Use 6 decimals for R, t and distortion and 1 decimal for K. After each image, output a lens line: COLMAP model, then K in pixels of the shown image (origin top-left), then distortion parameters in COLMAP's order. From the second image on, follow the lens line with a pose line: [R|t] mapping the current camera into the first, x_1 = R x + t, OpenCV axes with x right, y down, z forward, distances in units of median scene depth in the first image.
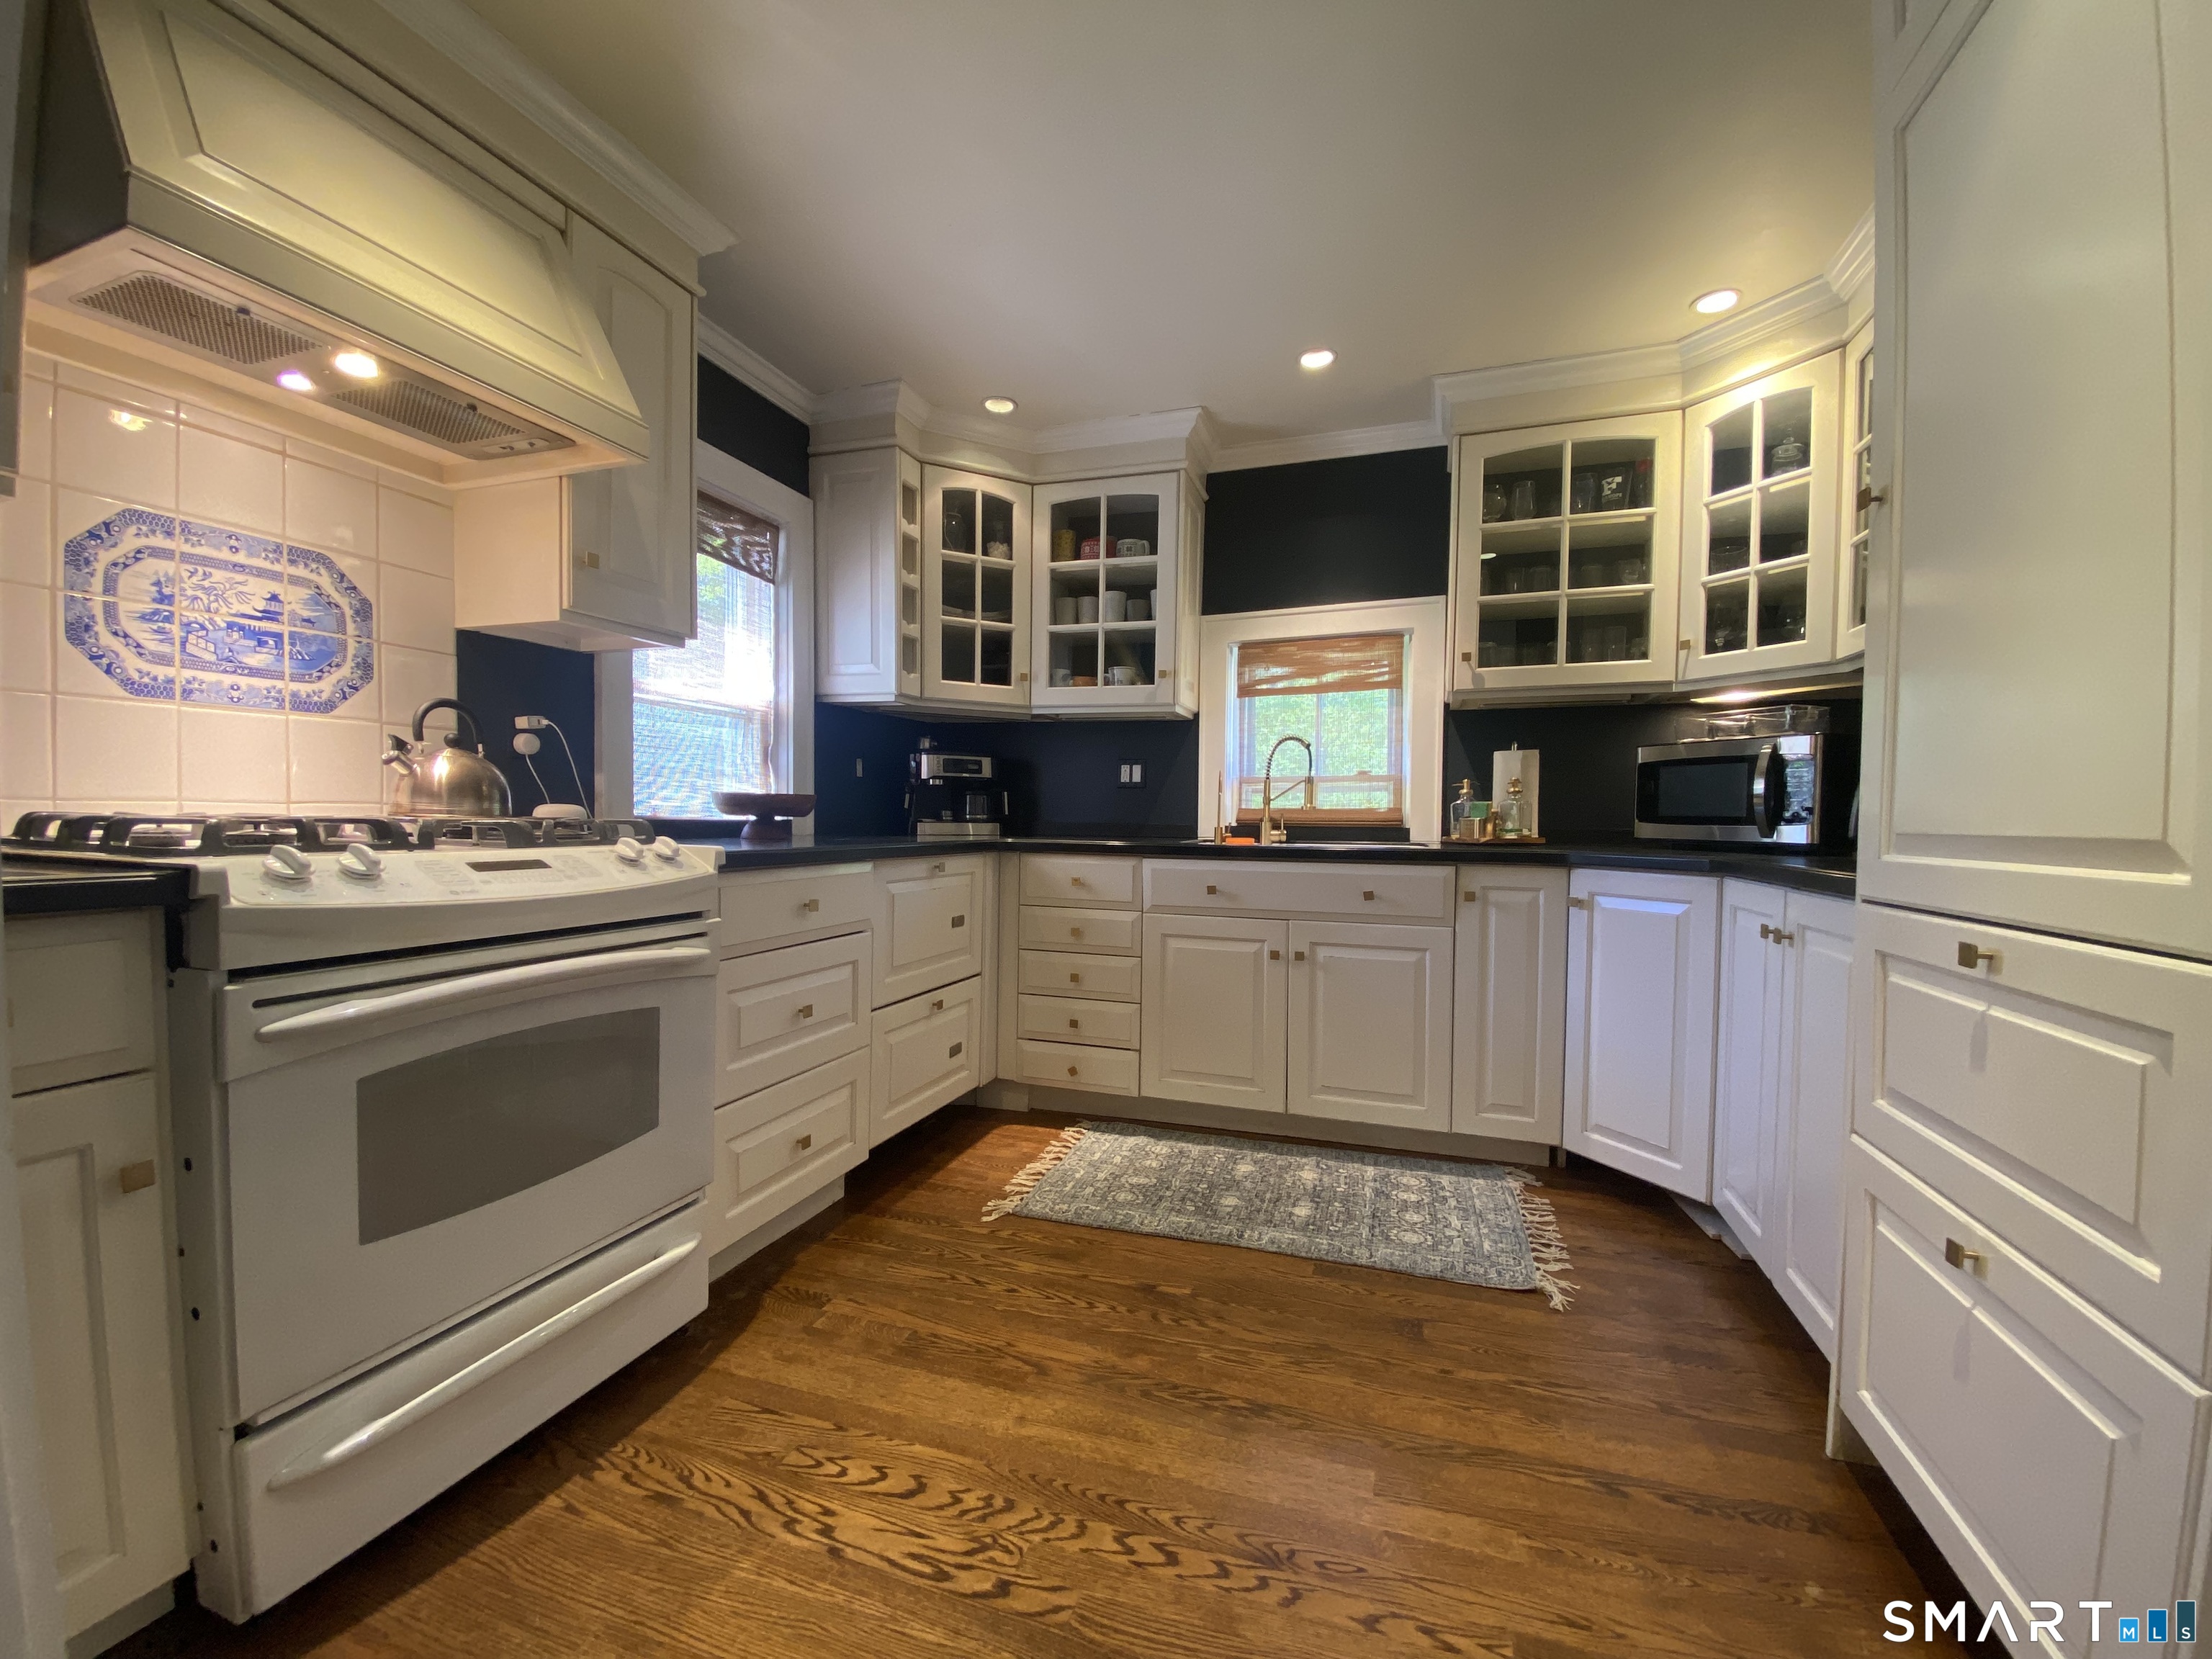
lens RADIAL K [[898.5, 0, 1115.4], [0, 898.5, 840.7], [0, 0, 1]] dist [0.000870, -0.000023]
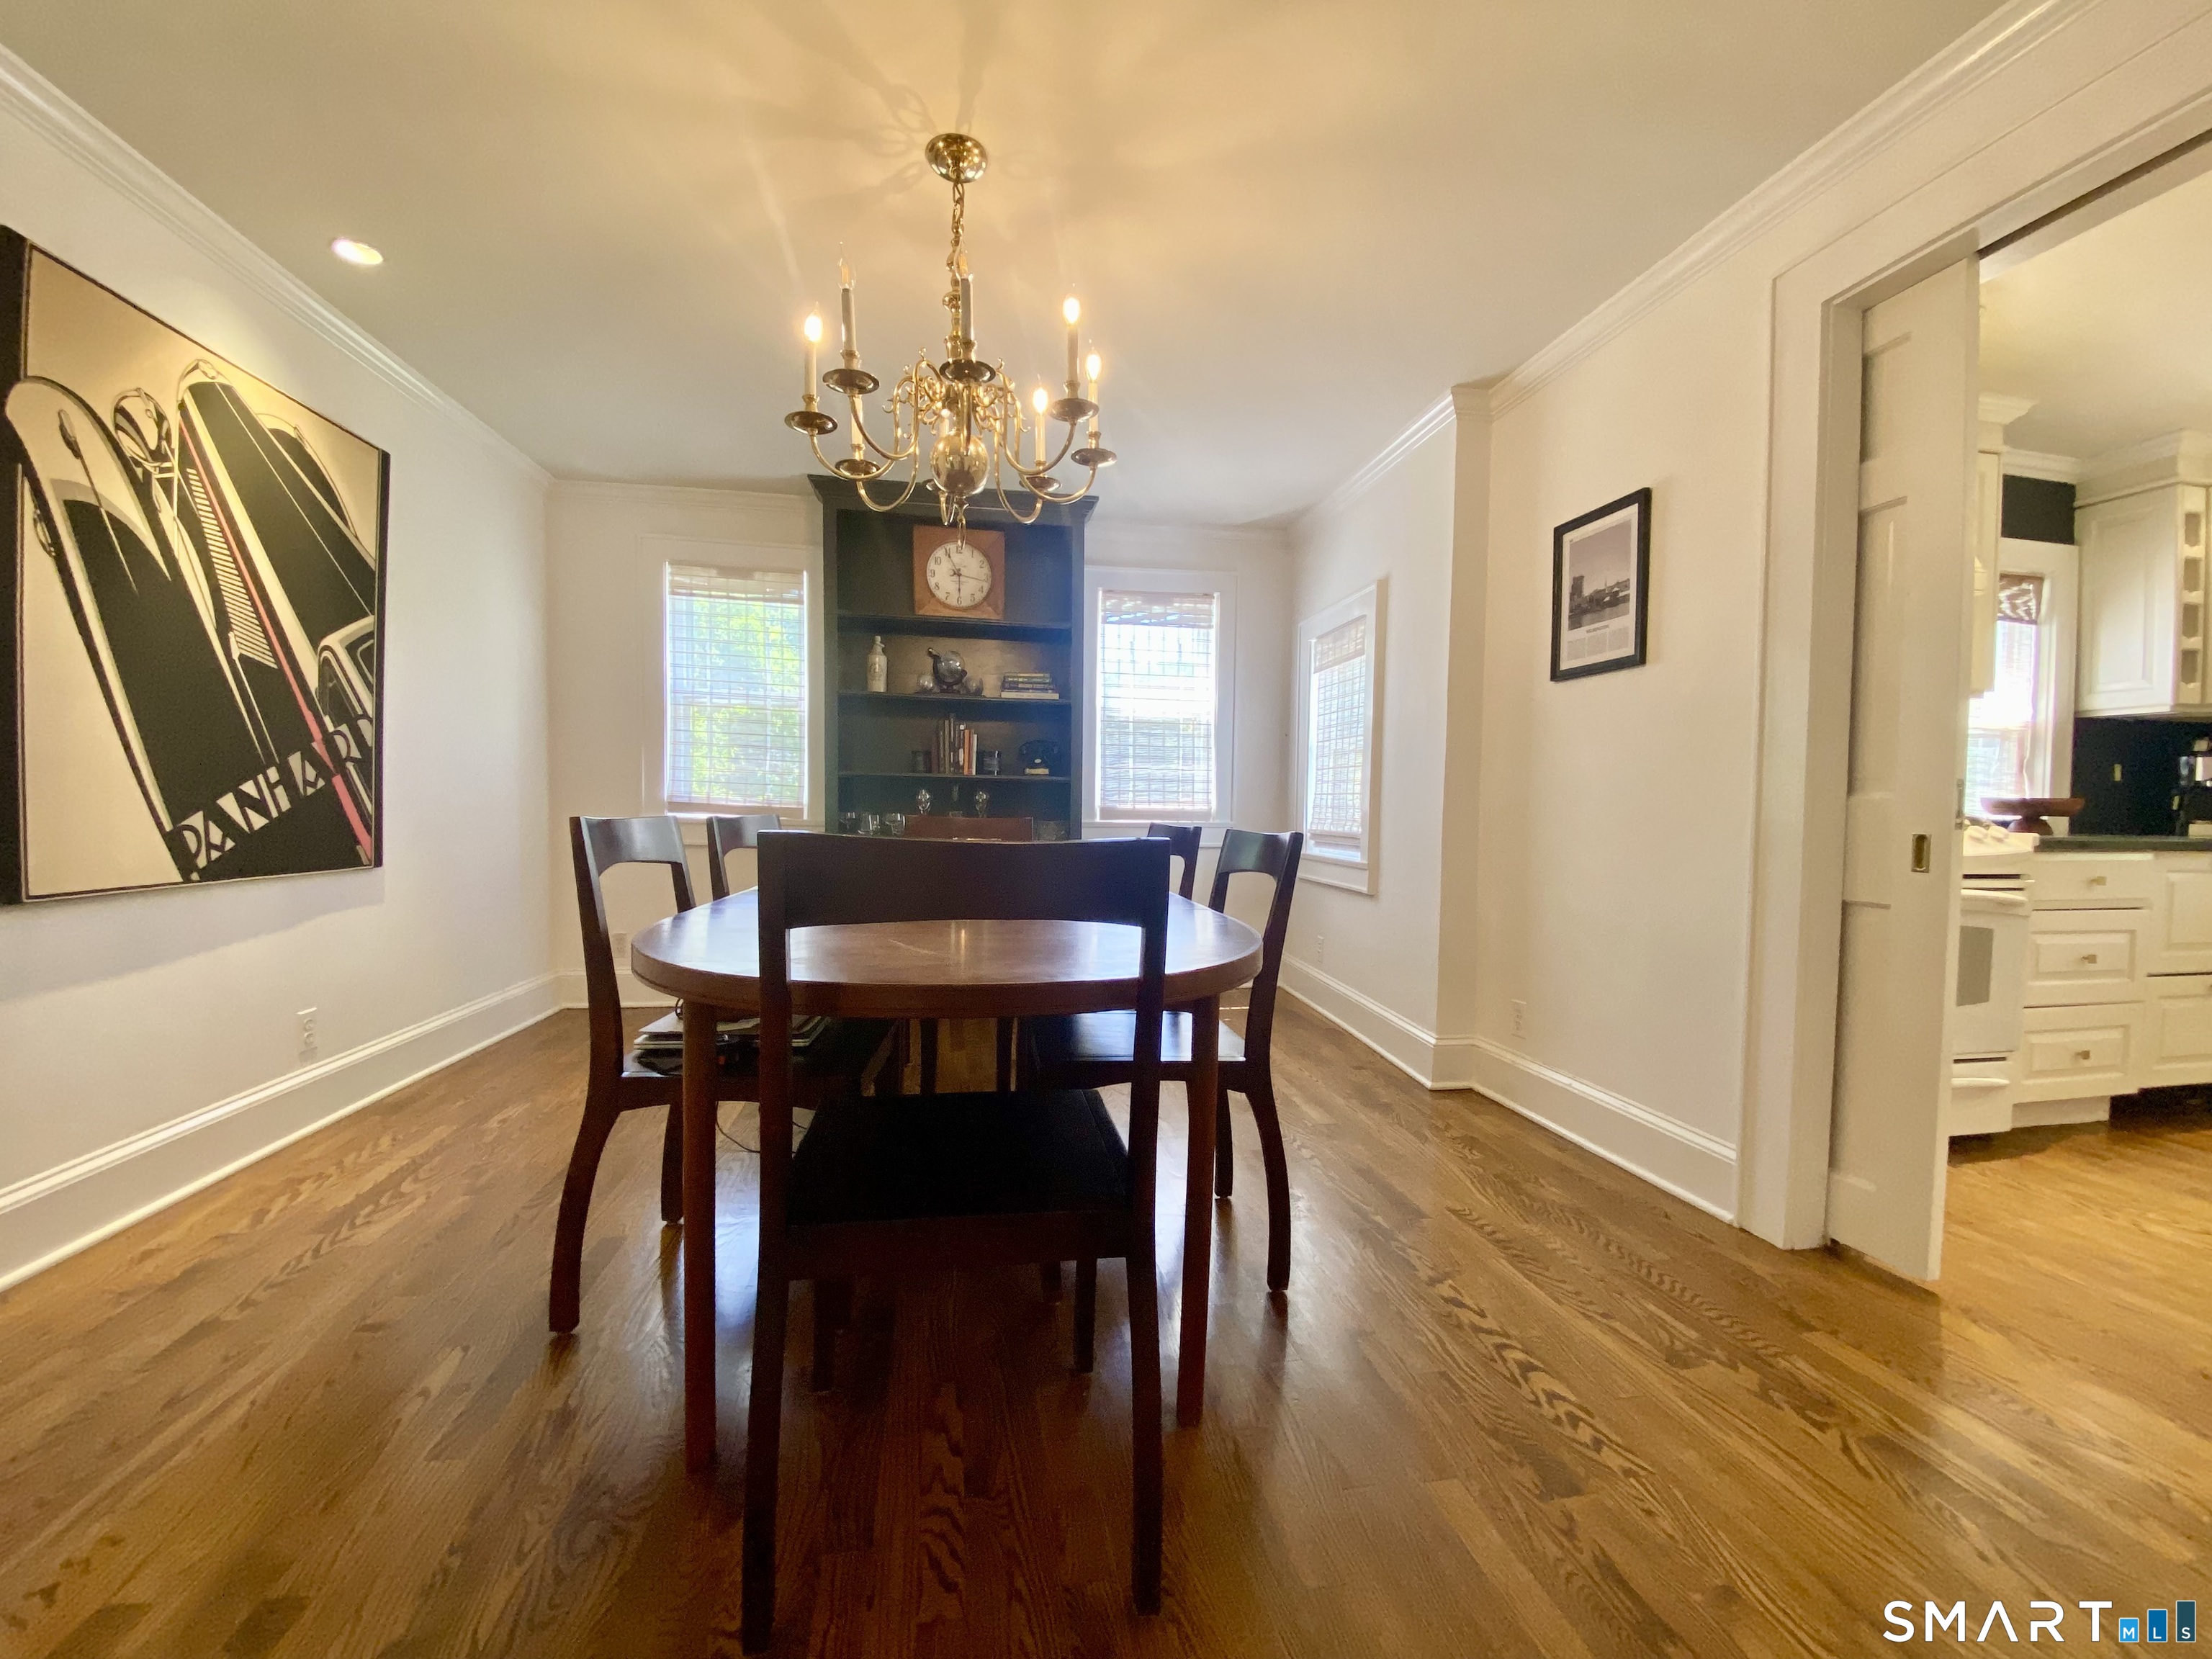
lens RADIAL K [[941.0, 0, 1115.3], [0, 941.0, 845.5], [0, 0, 1]] dist [-0.031548, -0.000836]
pose [[0.488491, 0.024906, -0.872213, 0.085921], [-0.029913, 0.999483, 0.011787, 0.033757], [0.872056, 0.020332, 0.488983, -0.666346]]
